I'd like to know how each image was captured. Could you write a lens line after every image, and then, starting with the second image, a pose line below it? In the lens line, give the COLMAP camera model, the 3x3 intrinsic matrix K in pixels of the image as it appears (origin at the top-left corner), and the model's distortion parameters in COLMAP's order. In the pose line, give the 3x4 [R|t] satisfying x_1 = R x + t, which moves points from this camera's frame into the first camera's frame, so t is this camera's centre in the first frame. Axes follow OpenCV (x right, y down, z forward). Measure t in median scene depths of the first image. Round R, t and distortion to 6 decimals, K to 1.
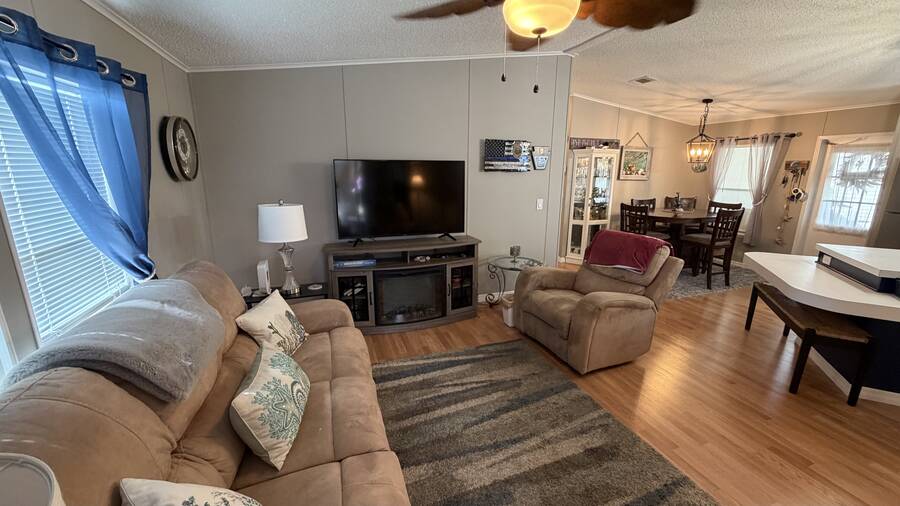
lens RADIAL K [[359.4, 0, 451.5], [0, 359.4, 251.6], [0, 0, 1]] dist [0.001840, -0.000586]
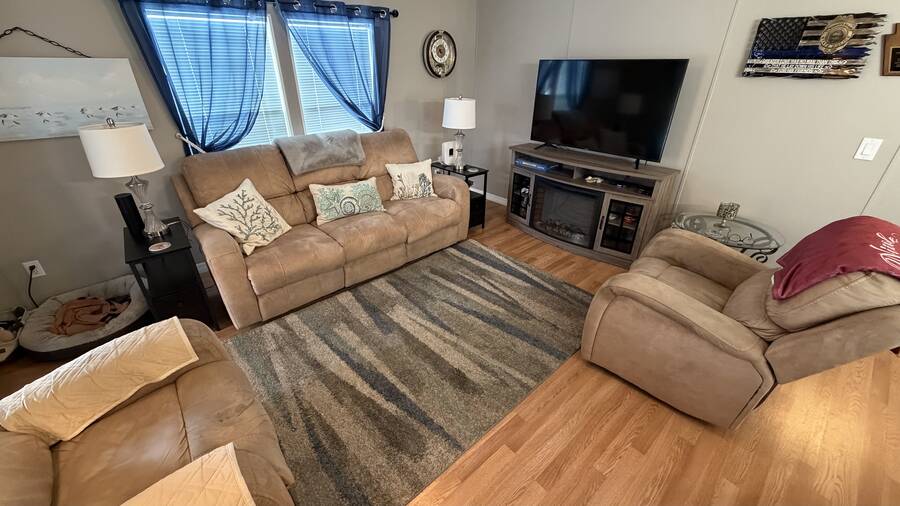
lens RADIAL K [[359.4, 0, 447.8], [0, 359.4, 252.7], [0, 0, 1]] dist [0.001840, -0.000586]
pose [[0.378455, 0.427996, -0.820726, 0.784997], [-0.213921, 0.903116, 0.372317, -0.095211], [0.900561, 0.034665, 0.433345, 0.377491]]
